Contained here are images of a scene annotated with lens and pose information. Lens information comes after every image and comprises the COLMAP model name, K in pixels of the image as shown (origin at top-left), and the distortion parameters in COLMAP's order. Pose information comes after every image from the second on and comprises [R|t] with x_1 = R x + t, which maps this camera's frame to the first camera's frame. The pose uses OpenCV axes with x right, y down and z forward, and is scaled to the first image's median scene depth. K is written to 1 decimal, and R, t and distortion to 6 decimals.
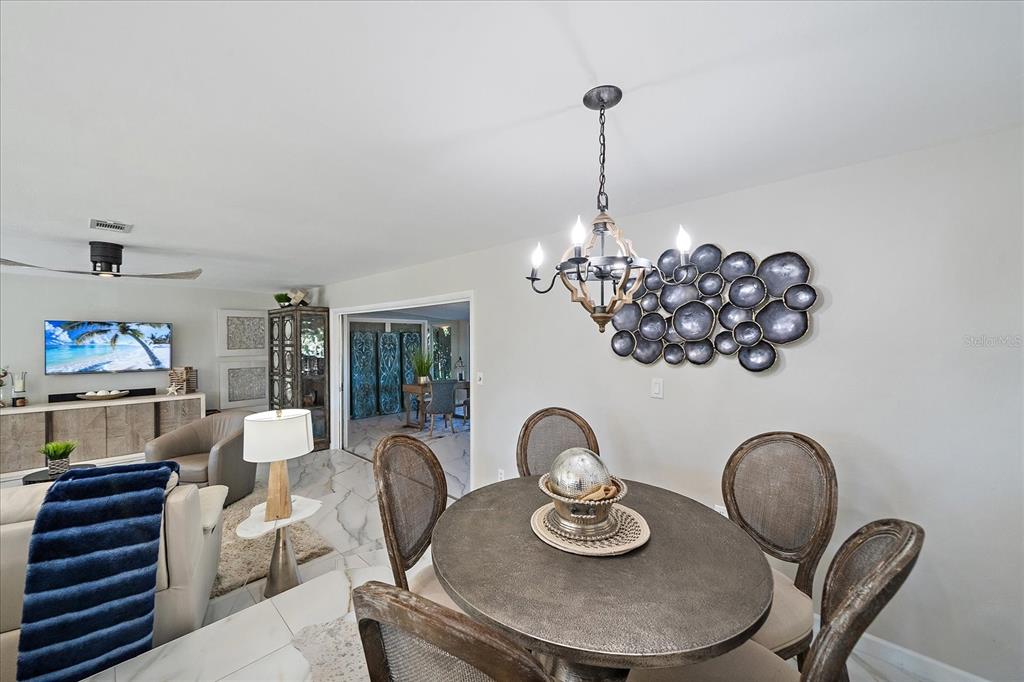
lens RADIAL K [[389.3, 0, 512.4], [0, 389.3, 340.8], [0, 0, 1]] dist [-0.003301, -0.000924]
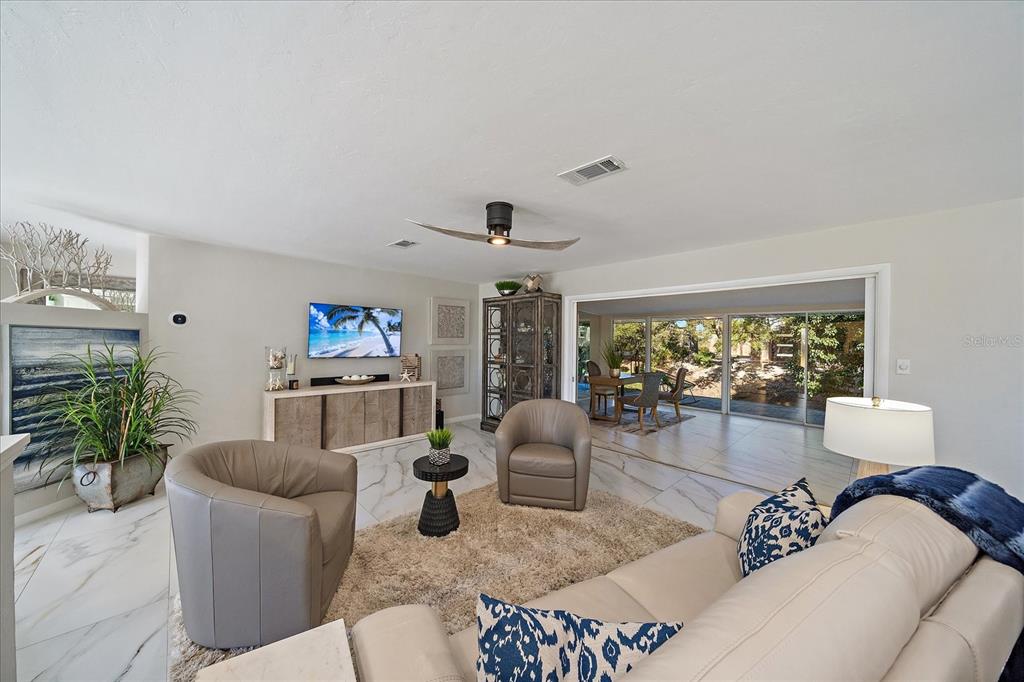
lens RADIAL K [[353.6, 0, 502.8], [0, 353.6, 346.3], [0, 0, 1]] dist [-0.009076, 0.000819]
pose [[0.997163, 0.013656, -0.074019, -0.639479], [-0.012680, 0.999827, 0.013642, 0.036250], [0.074193, -0.012664, 0.997163, 0.122459]]
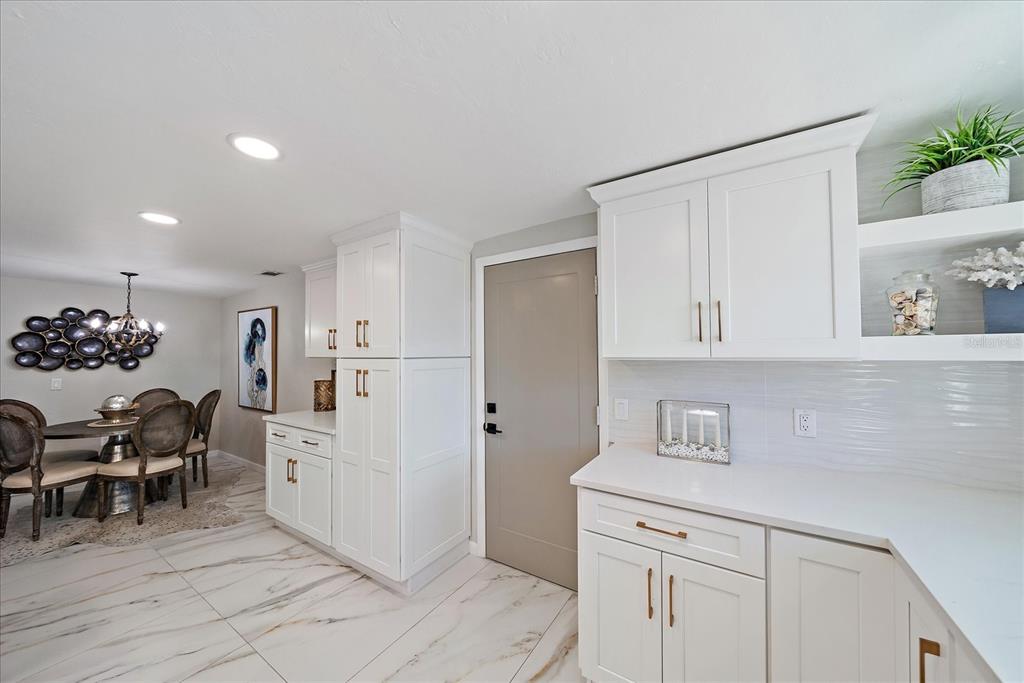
lens RADIAL K [[353.6, 0, 512.7], [0, 353.6, 346.2], [0, 0, 1]] dist [-0.009076, 0.000819]
pose [[-0.179729, 0.020460, 0.983503, -0.750127], [0.011613, 0.999758, -0.018676, 0.001488], [-0.983648, 0.008065, -0.179923, -0.359447]]
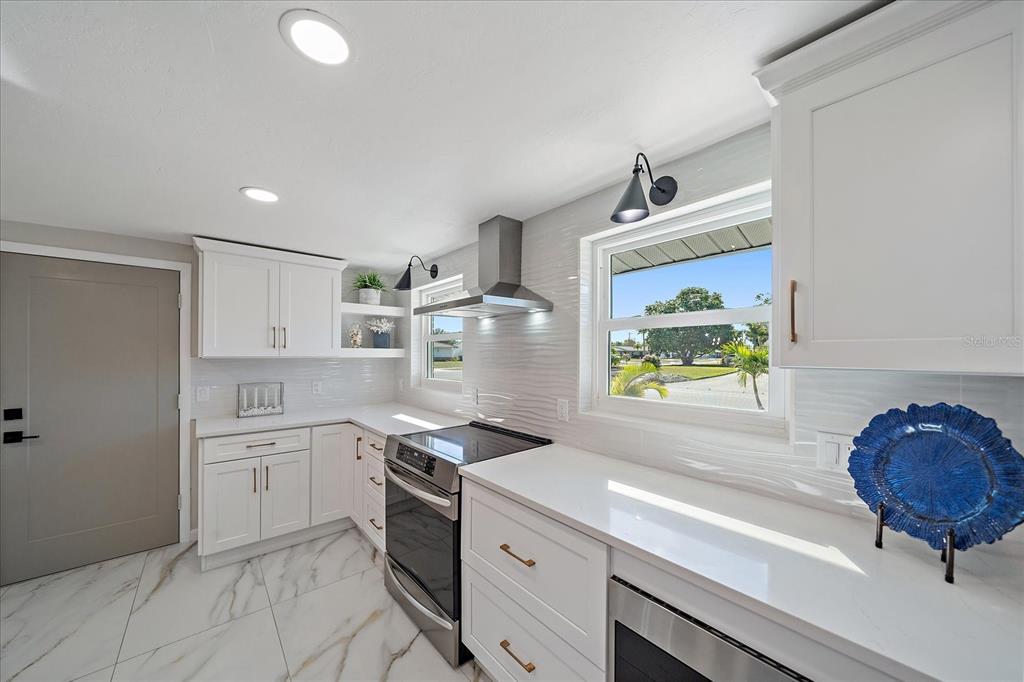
lens RADIAL K [[353.6, 0, 507.1], [0, 353.6, 351.7], [0, 0, 1]] dist [-0.009076, 0.000819]
pose [[-0.993582, -0.001638, 0.113107, -0.913120], [-0.001820, 0.999997, -0.001513, 0.000312], [-0.113104, -0.001709, -0.993582, -0.060529]]
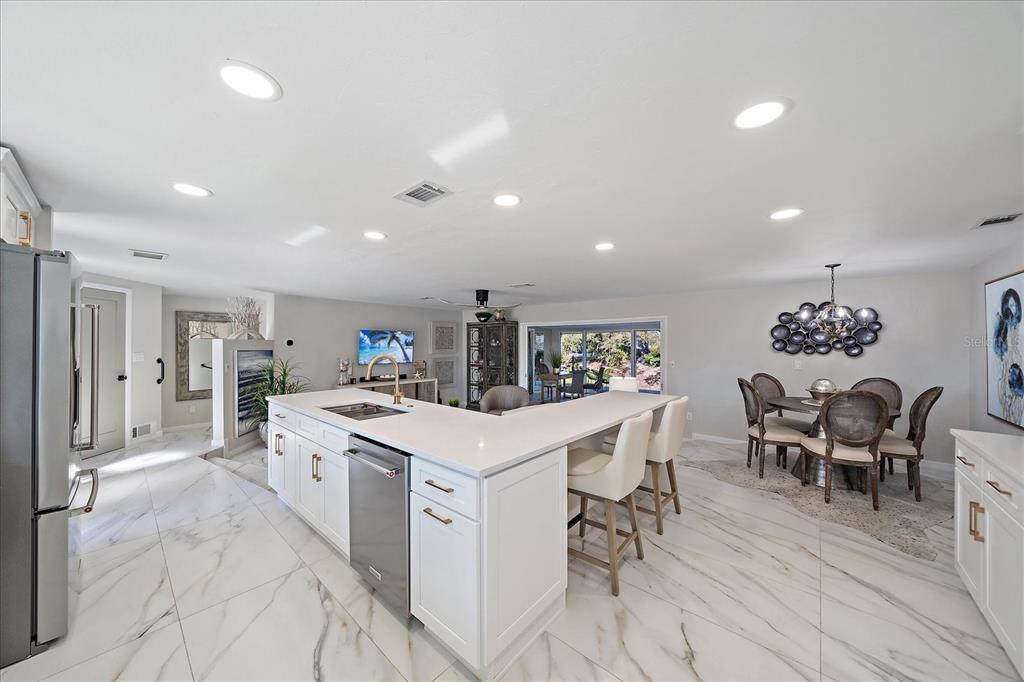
lens RADIAL K [[353.6, 0, 505.4], [0, 353.6, 342.6], [0, 0, 1]] dist [-0.009076, 0.000819]
pose [[0.999832, 0.001301, 0.018262, -0.634037], [-0.001207, 0.999986, -0.005131, 0.002626], [-0.018268, 0.005108, 0.999820, -0.458791]]
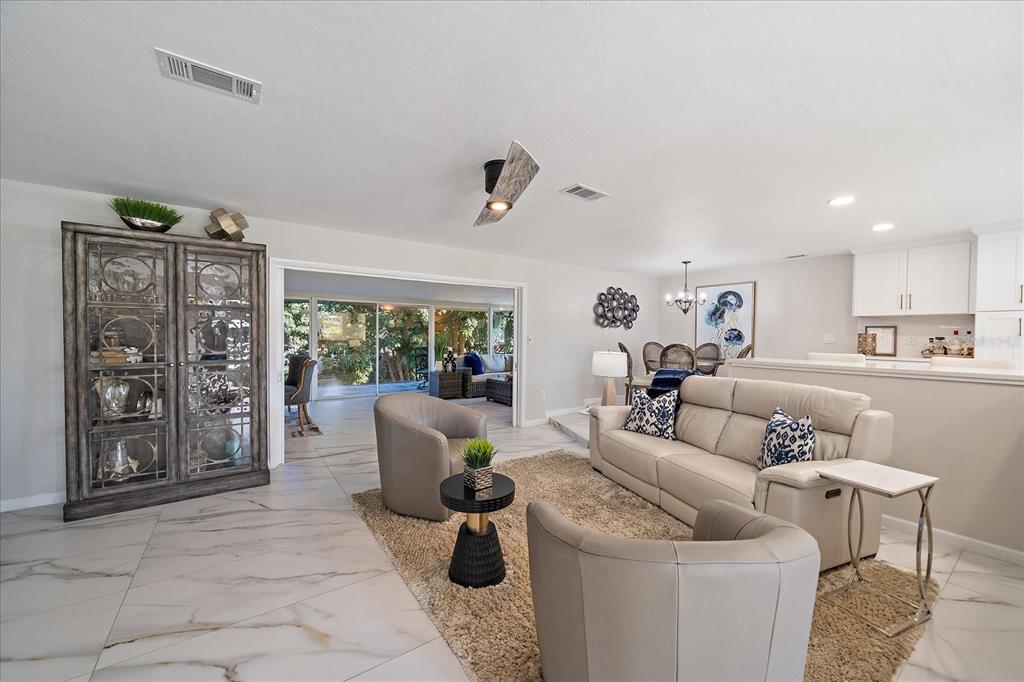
lens RADIAL K [[389.3, 0, 504.6], [0, 389.3, 343.4], [0, 0, 1]] dist [-0.003301, -0.000924]
pose [[0.218254, -0.018199, 0.975722, -1.183233], [-0.003533, 0.999805, 0.019438, 0.057429], [-0.975886, -0.007689, 0.218147, 0.531473]]
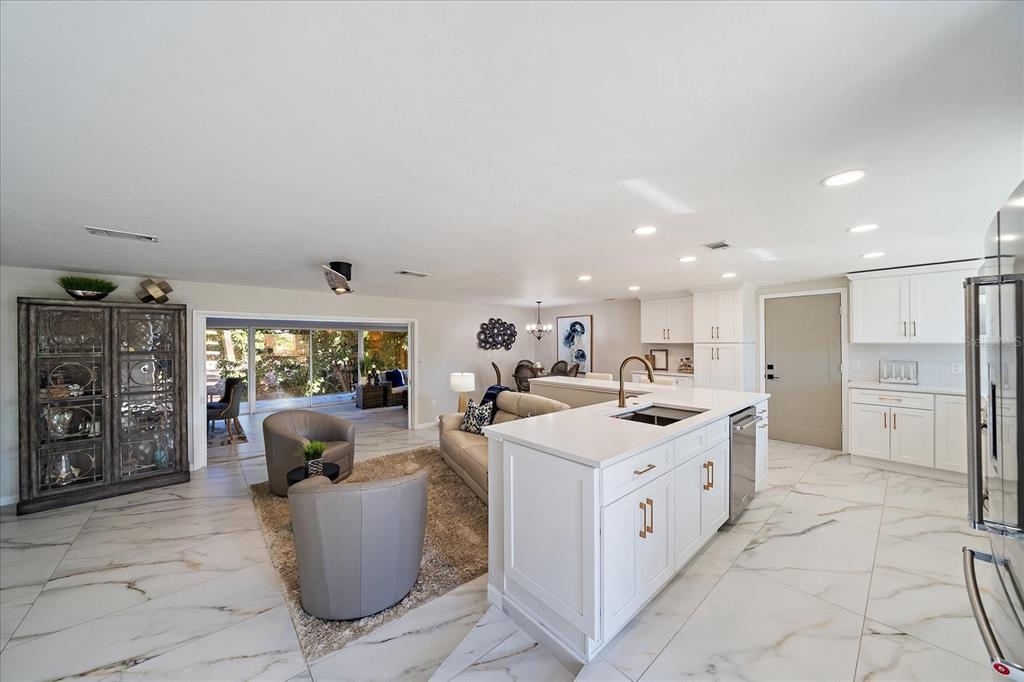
lens RADIAL K [[353.6, 0, 507.8], [0, 353.6, 341.4], [0, 0, 1]] dist [-0.009076, 0.000819]
pose [[0.105983, 0.001139, 0.994367, -1.361299], [0.011414, 0.999932, -0.002362, -0.002910], [-0.994302, 0.011600, 0.105963, 0.234368]]
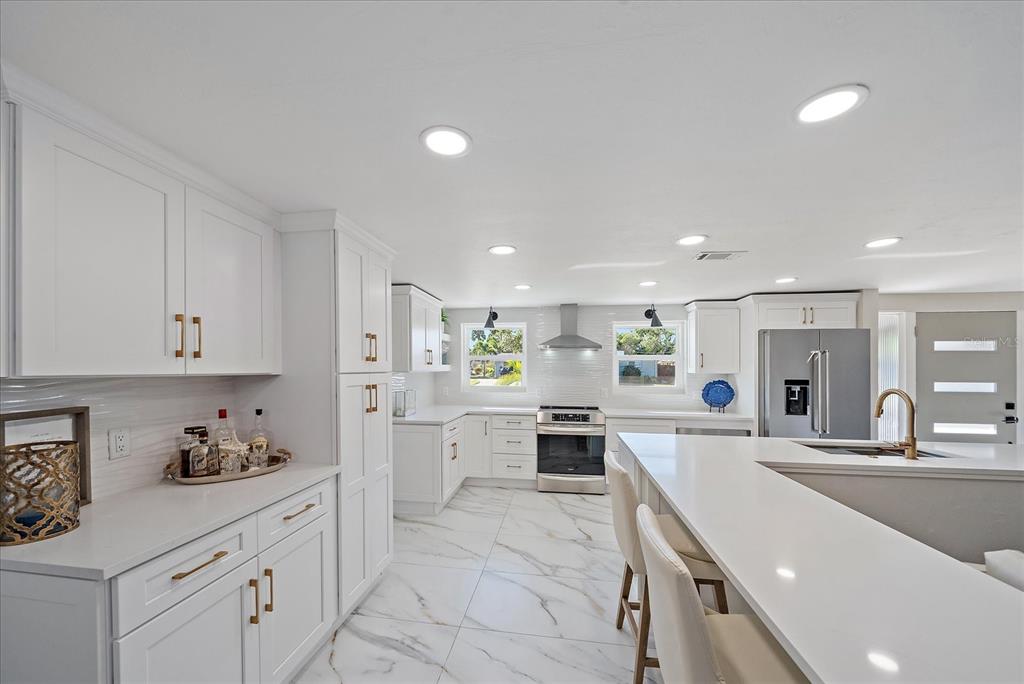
lens RADIAL K [[379.5, 0, 507.8], [0, 379.5, 377.5], [0, 0, 1]] dist [-0.000117, -0.000158]
pose [[-0.825277, 0.010765, -0.564626, -0.163488], [-0.006335, 0.999579, 0.028317, -0.002720], [0.564693, 0.026946, -0.824861, 0.210934]]
